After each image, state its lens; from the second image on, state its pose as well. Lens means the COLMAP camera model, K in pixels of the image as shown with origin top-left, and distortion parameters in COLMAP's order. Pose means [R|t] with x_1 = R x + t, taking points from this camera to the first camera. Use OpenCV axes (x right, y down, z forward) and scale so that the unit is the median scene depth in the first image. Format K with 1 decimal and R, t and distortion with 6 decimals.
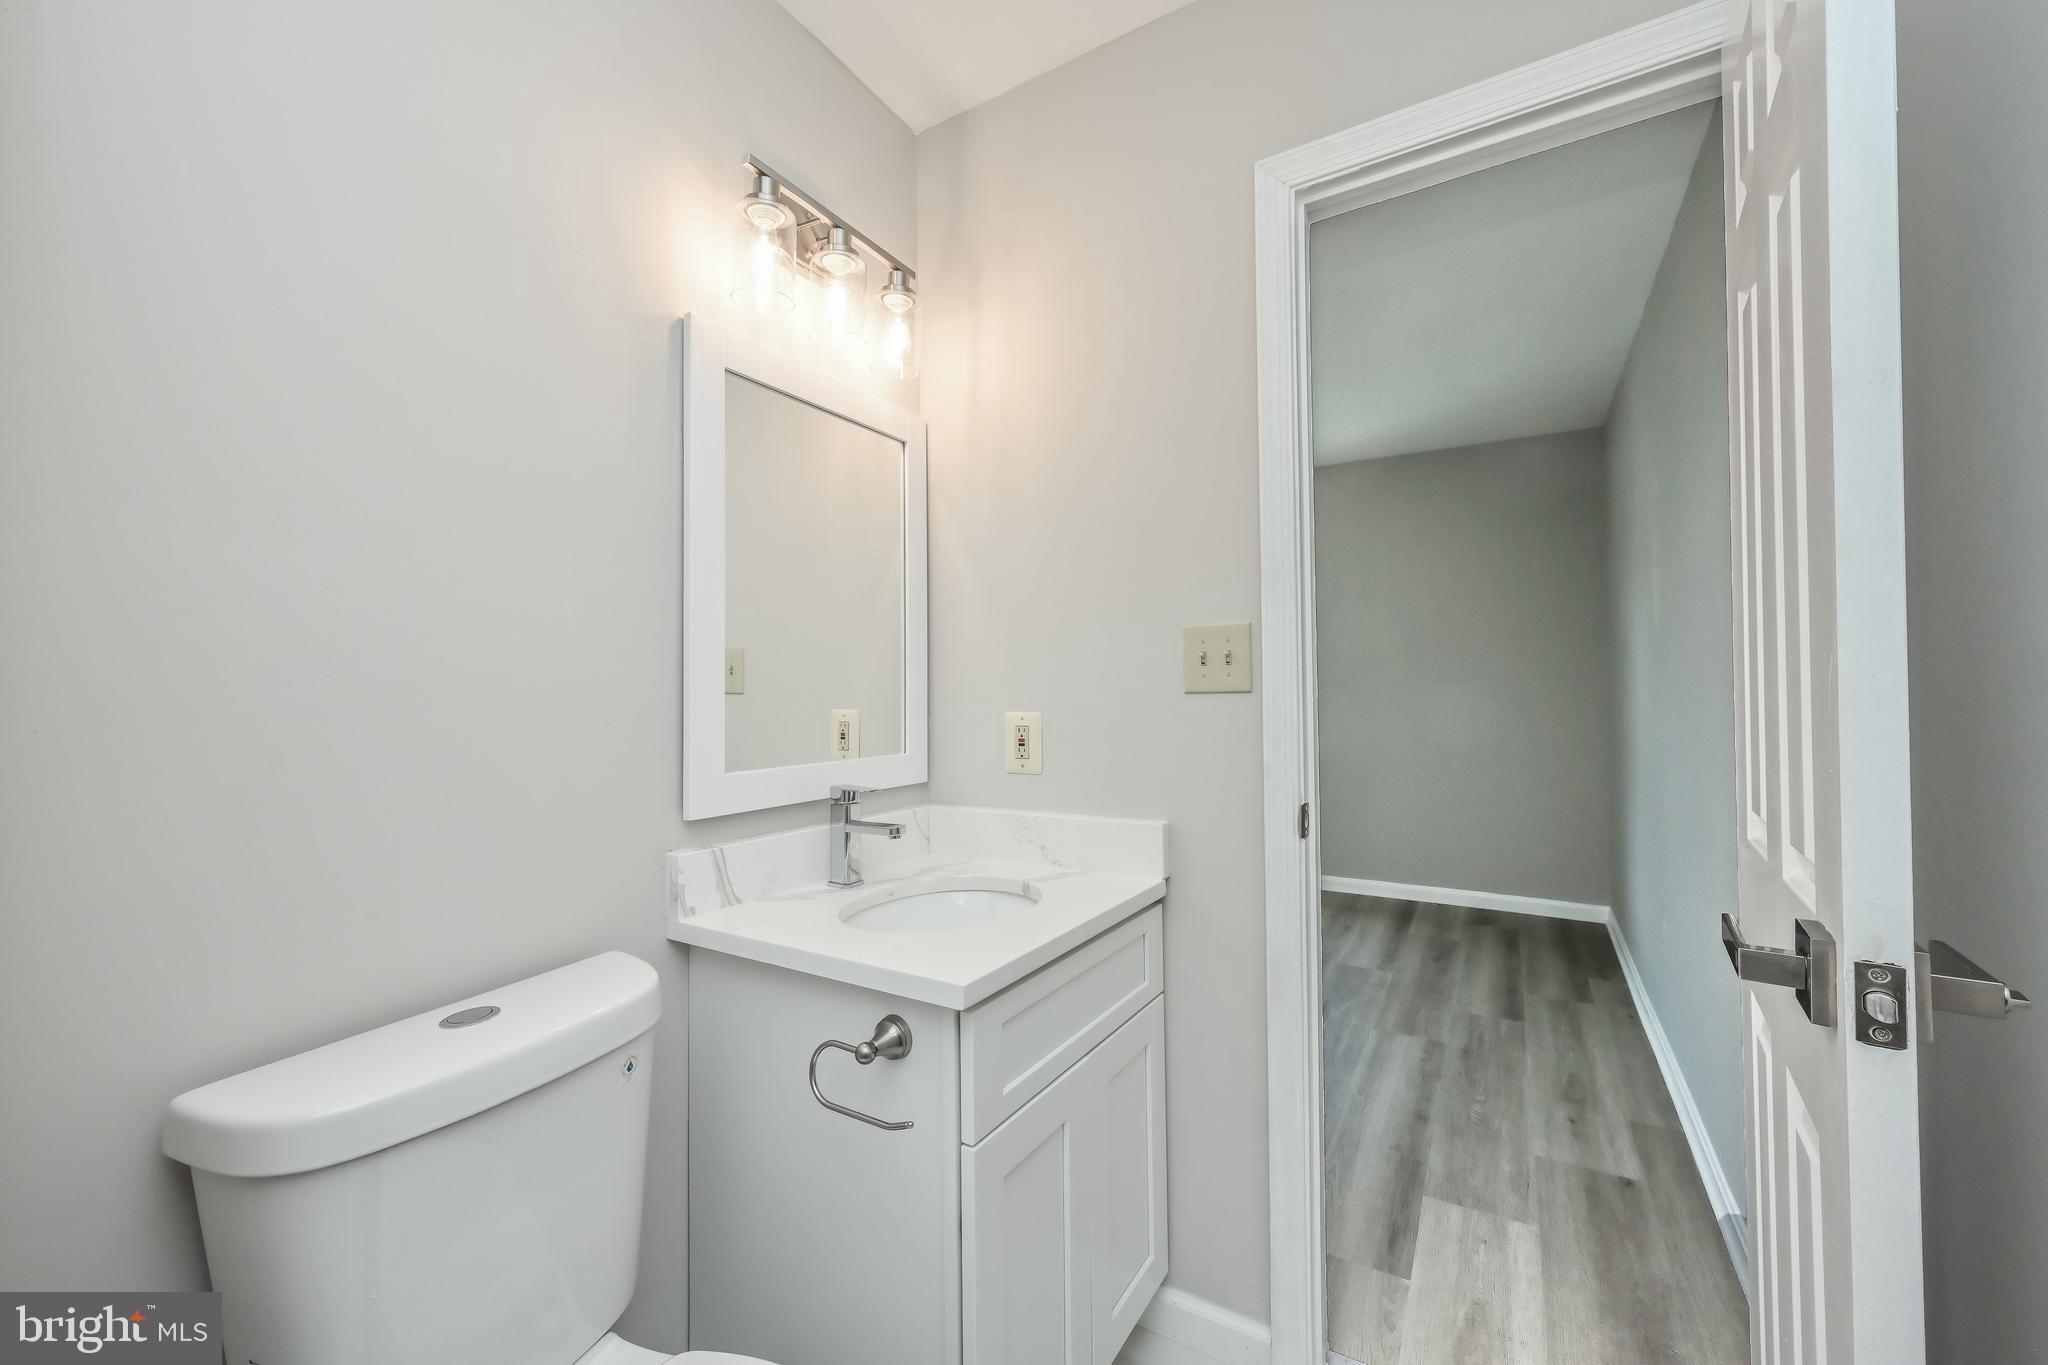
lens RADIAL K [[803.1, 0, 1024.0], [0, 803.1, 682.5], [0, 0, 1]] dist [0.000339, 0.000012]
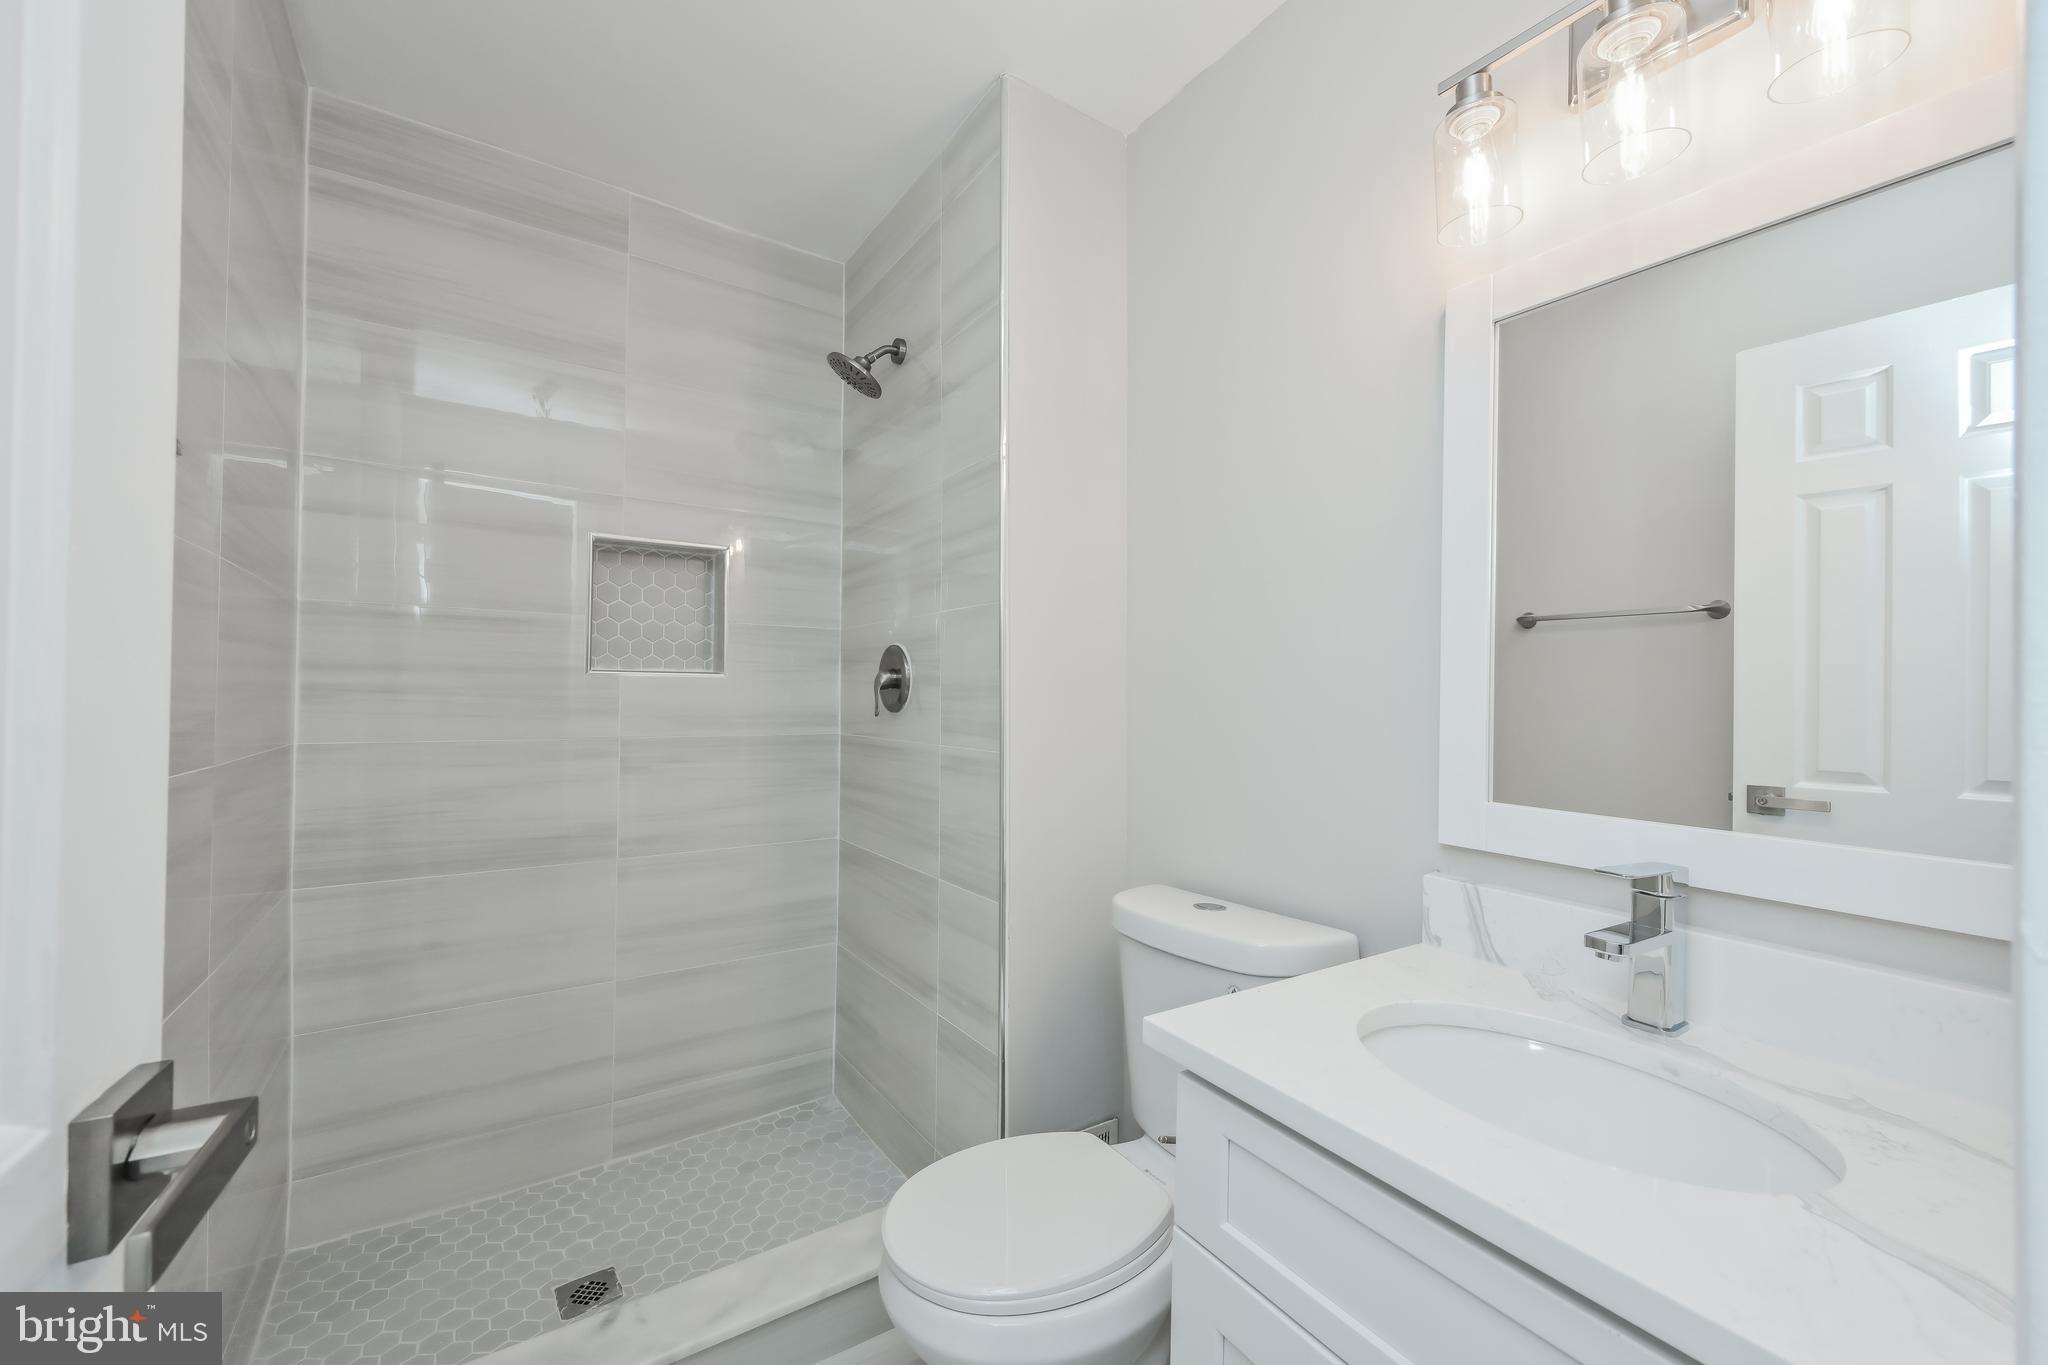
lens RADIAL K [[803.1, 0, 1024.0], [0, 803.1, 682.5], [0, 0, 1]] dist [0.000339, 0.000012]
pose [[-0.427060, -0.008078, -0.904187, 0.621627], [-0.004129, 0.999967, -0.006984, -0.006528], [0.904214, 0.000751, -0.427080, 0.941947]]
